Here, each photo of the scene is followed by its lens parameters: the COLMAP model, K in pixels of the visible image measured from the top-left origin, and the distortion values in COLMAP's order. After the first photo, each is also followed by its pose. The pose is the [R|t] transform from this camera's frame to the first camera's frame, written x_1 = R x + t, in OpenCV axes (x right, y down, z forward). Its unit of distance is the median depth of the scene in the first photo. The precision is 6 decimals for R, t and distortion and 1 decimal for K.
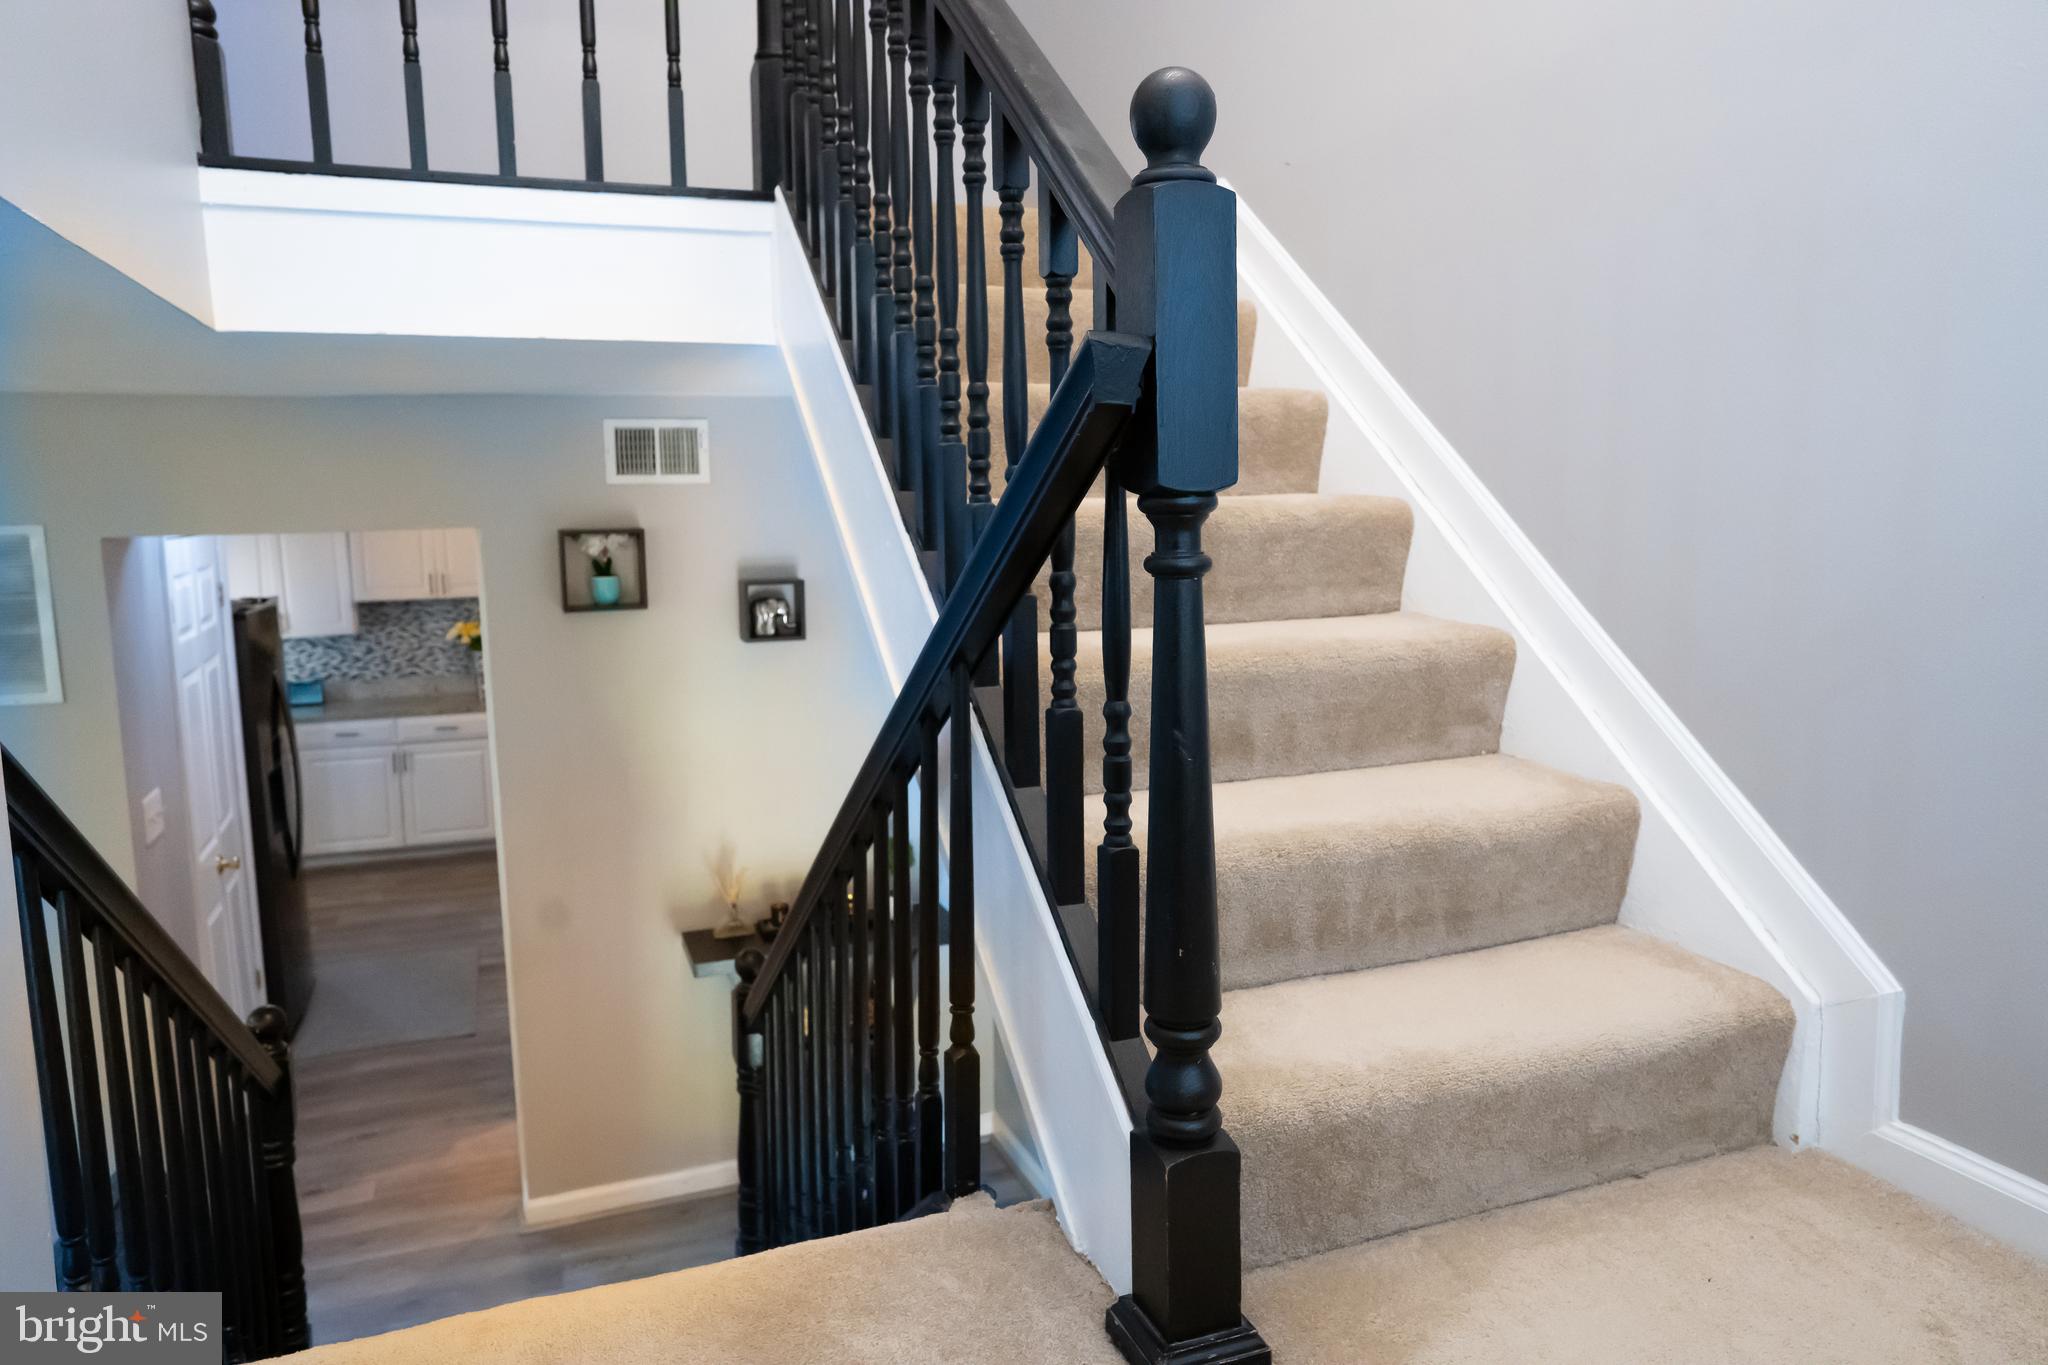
lens RADIAL K [[1371.0, 0, 1034.3], [0, 1371.0, 677.2], [0, 0, 1]] dist [-0.028566, 0.046531]
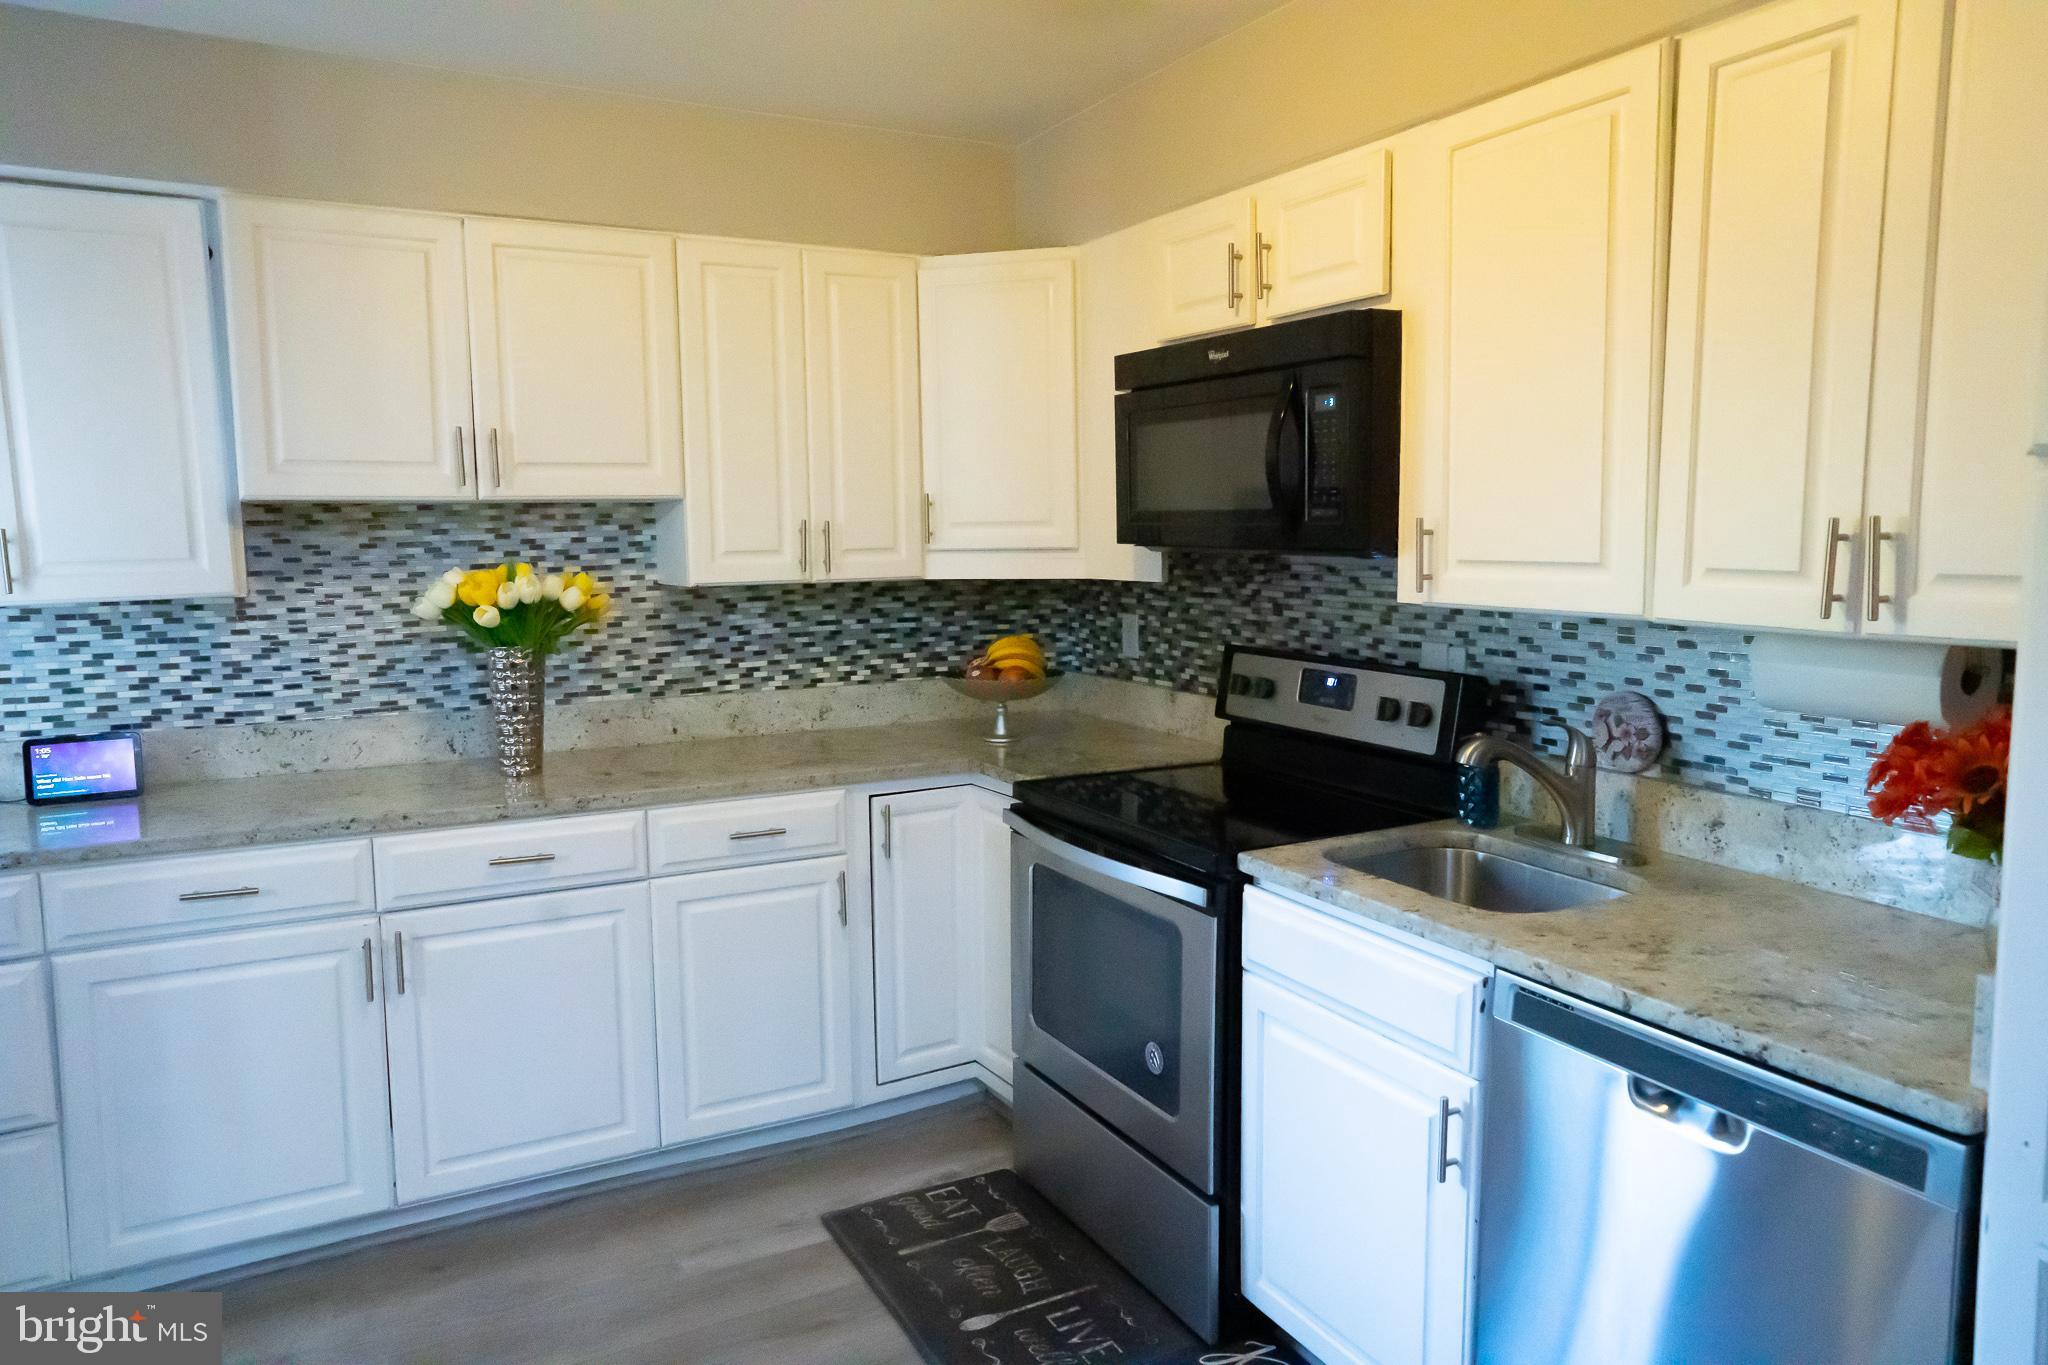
lens RADIAL K [[1371.0, 0, 1037.8], [0, 1371.0, 674.6], [0, 0, 1]] dist [-0.028566, 0.046531]
pose [[0.992819, -0.011121, 0.119108, -0.327862], [0.014734, 0.999456, -0.029501, 0.002228], [-0.118716, 0.031044, 0.992443, 0.613998]]
